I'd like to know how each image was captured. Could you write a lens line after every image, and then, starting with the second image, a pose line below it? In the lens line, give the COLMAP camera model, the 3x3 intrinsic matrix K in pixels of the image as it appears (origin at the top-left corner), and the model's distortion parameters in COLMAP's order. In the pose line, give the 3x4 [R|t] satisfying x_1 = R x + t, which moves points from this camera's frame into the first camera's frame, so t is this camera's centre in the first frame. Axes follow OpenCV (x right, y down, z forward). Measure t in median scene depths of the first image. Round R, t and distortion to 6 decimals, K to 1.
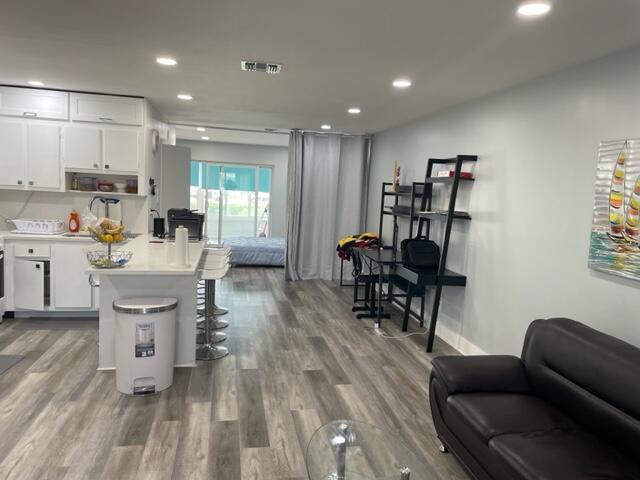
lens RADIAL K [[487.0, 0, 320.1], [0, 487.0, 239.8], [0, 0, 1]] dist [0.074661, -0.033873]
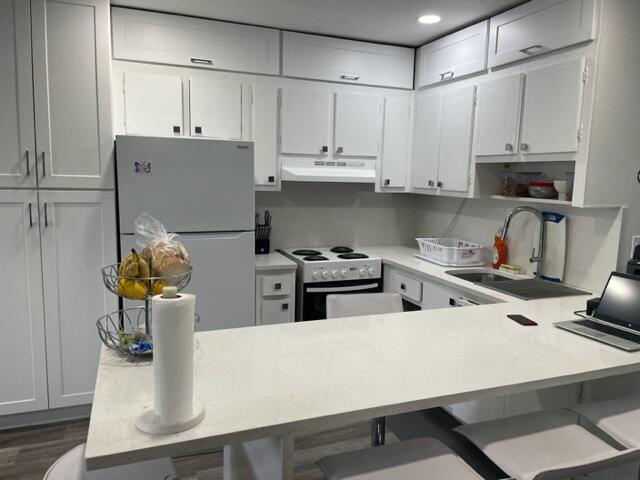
lens RADIAL K [[487.0, 0, 320.8], [0, 487.0, 239.3], [0, 0, 1]] dist [0.074661, -0.033873]
pose [[0.185940, 0.088555, -0.978562, 0.023047], [-0.120225, 0.990497, 0.066790, -0.065366], [0.975178, 0.105228, 0.194820, 0.719186]]
